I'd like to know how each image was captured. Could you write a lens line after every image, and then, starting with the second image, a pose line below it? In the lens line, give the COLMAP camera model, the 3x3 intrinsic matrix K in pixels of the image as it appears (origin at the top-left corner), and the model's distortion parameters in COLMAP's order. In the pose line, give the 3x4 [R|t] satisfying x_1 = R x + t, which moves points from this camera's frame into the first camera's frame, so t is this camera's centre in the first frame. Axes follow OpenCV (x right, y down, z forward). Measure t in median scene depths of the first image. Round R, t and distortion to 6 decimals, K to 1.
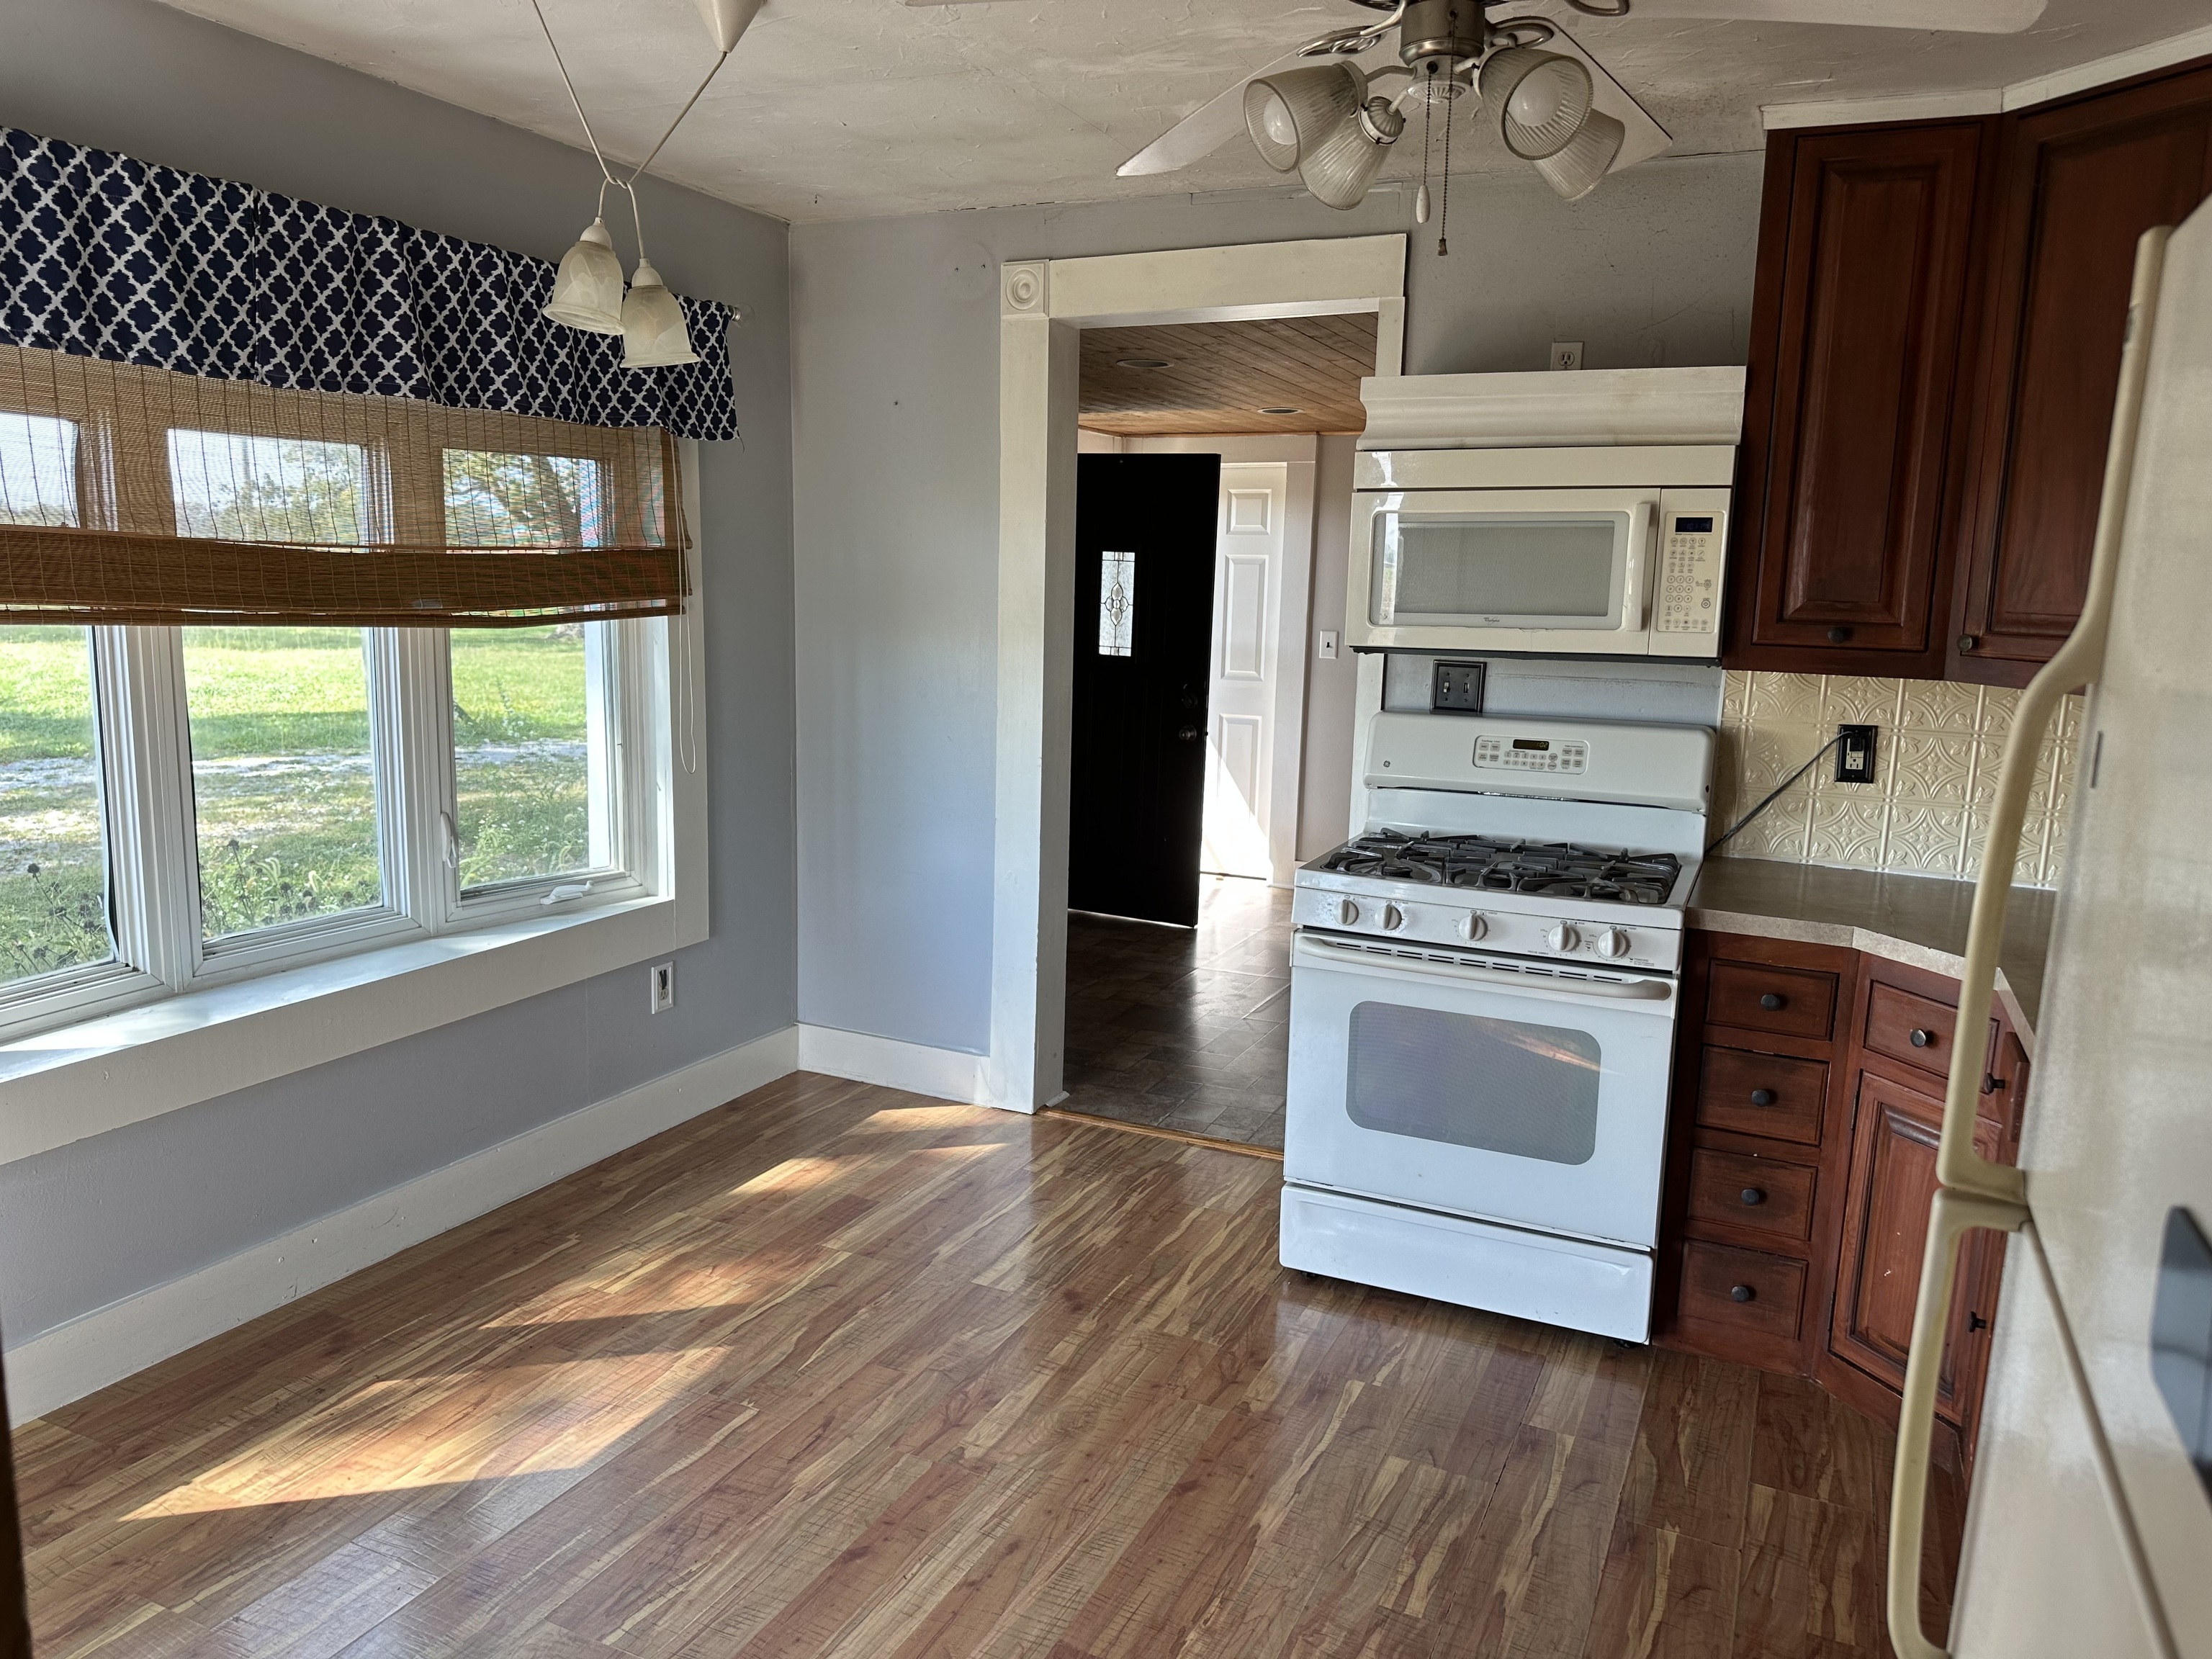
lens RADIAL K [[1581.7, 0, 1106.0], [0, 1581.7, 829.5], [0, 0, 1]] dist [0.143917, -0.193896]
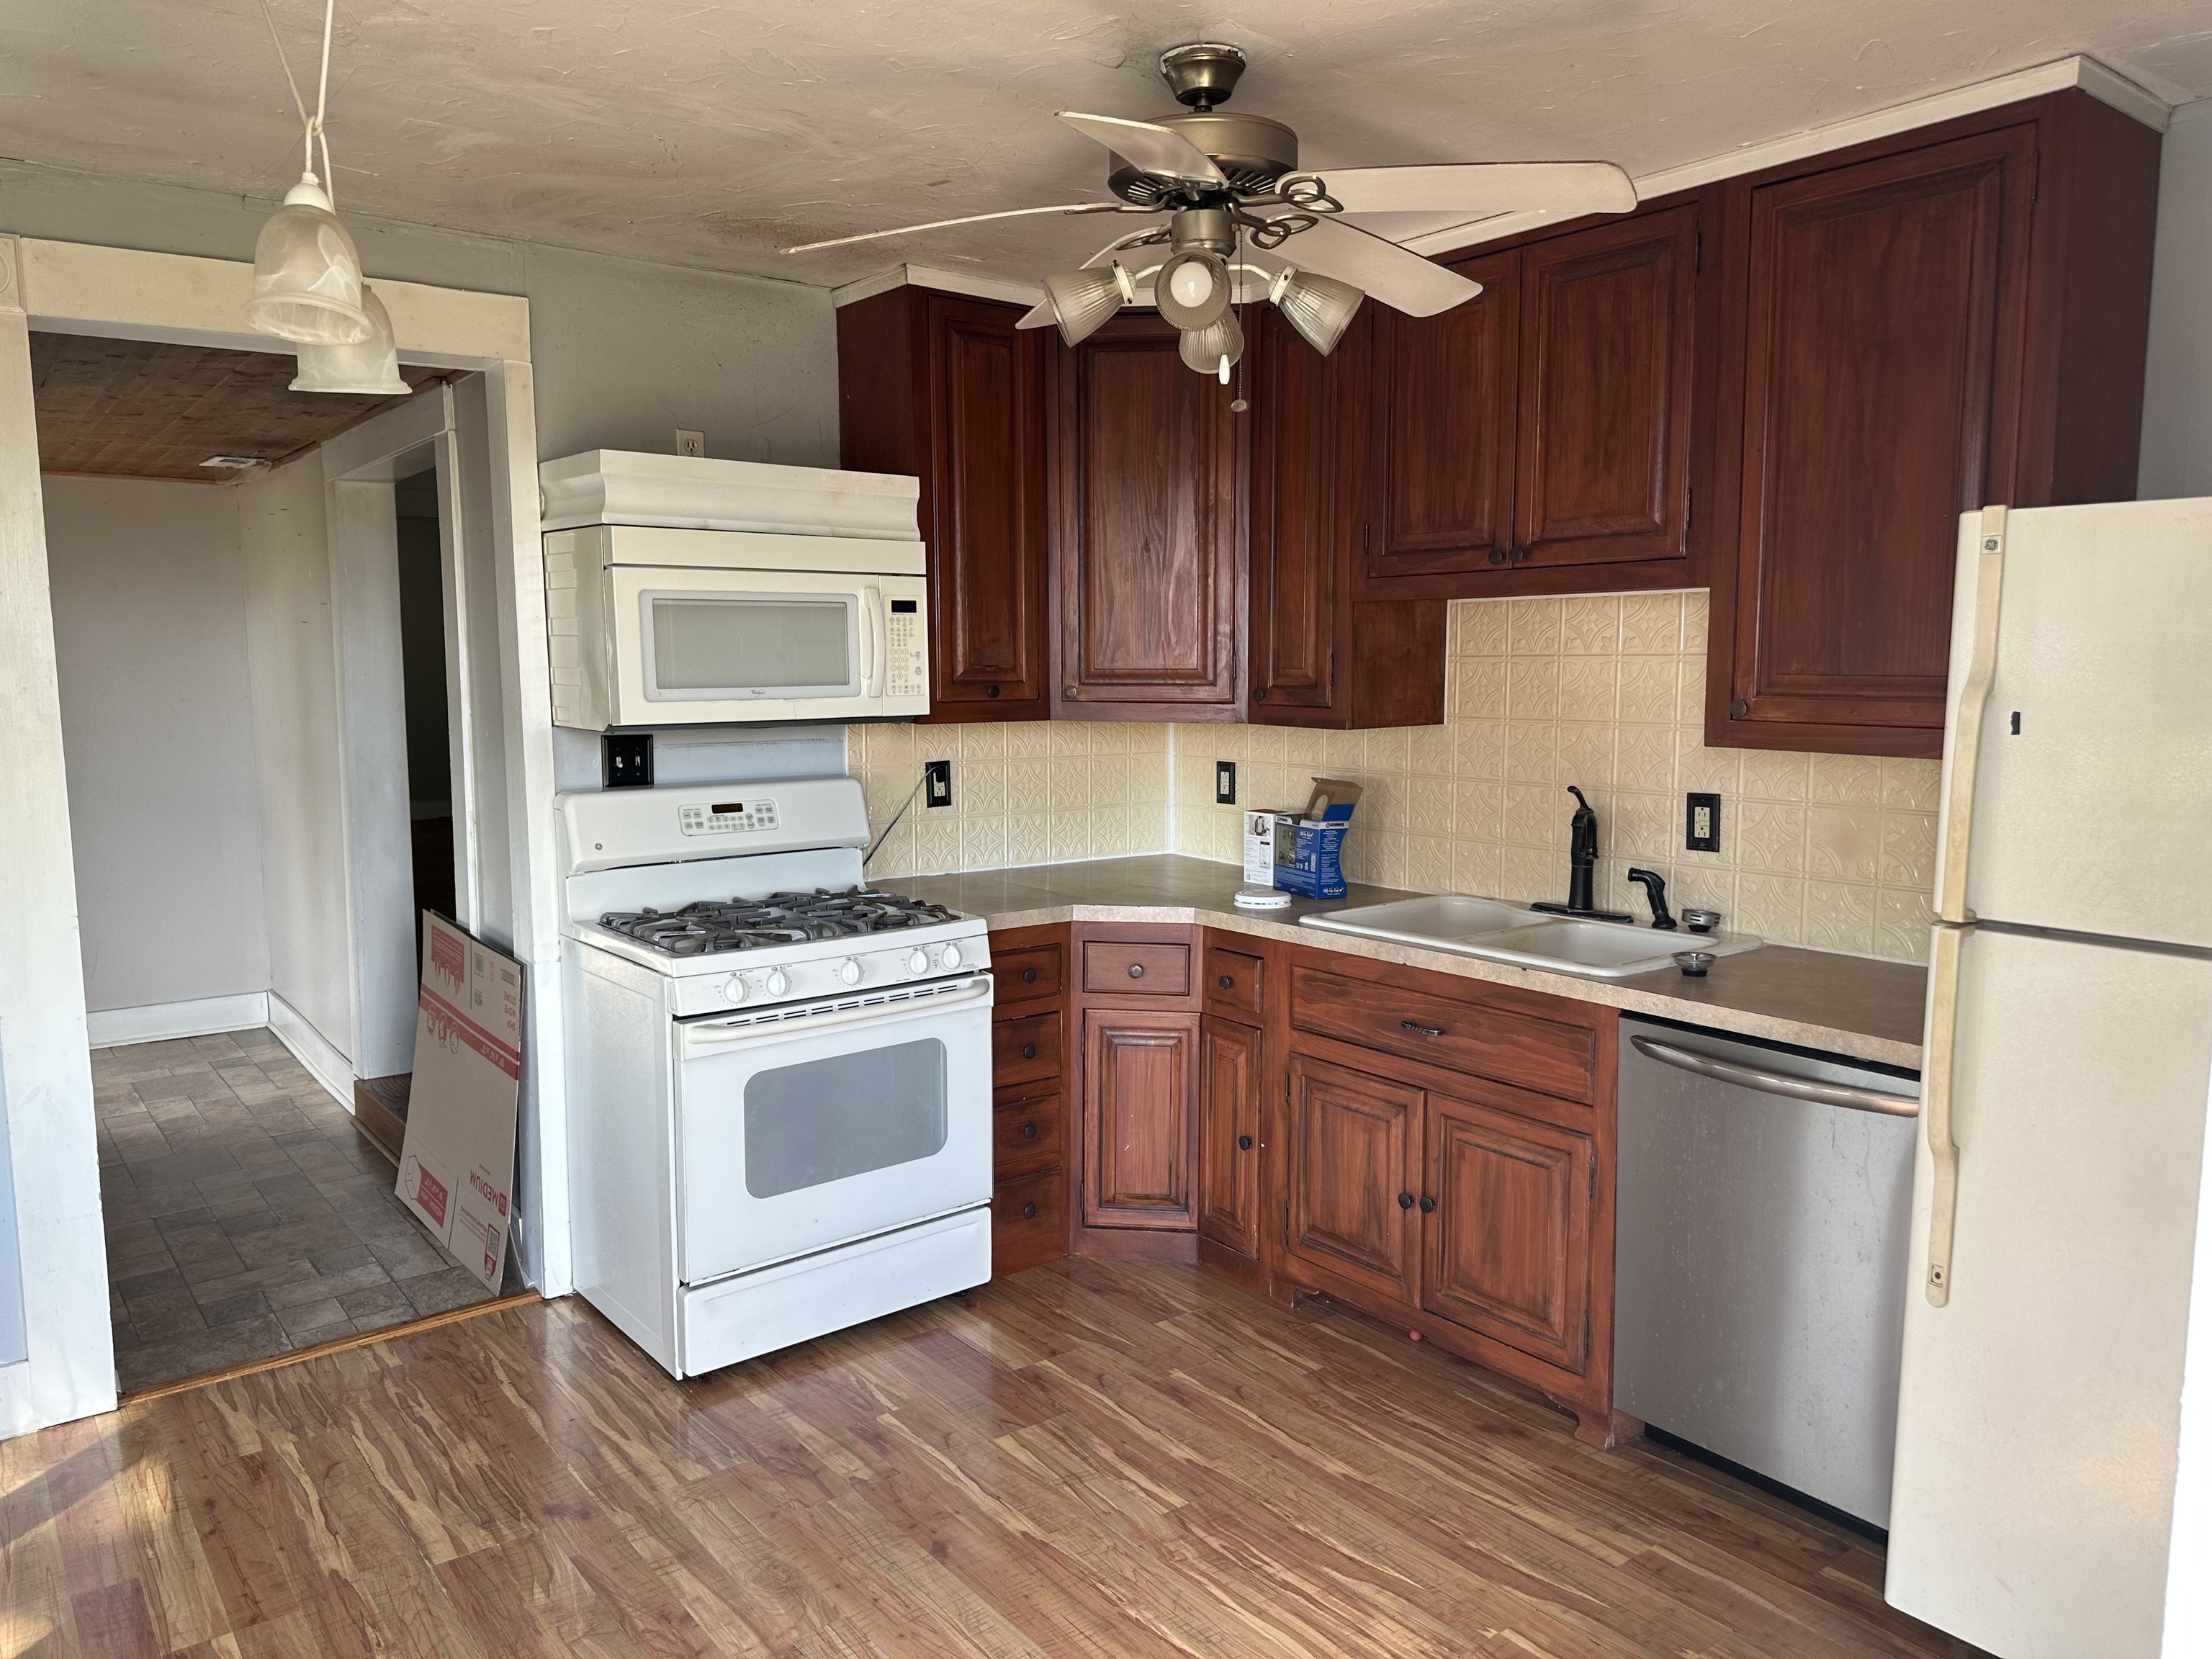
lens RADIAL K [[1588.7, 0, 1107.4], [0, 1588.7, 843.6], [0, 0, 1]] dist [0.184211, -0.196518]
pose [[0.471893, -0.139502, 0.870550, -0.625697], [0.160582, 0.984486, 0.070714, -0.074160], [-0.866909, 0.106426, 0.486973, 0.302935]]
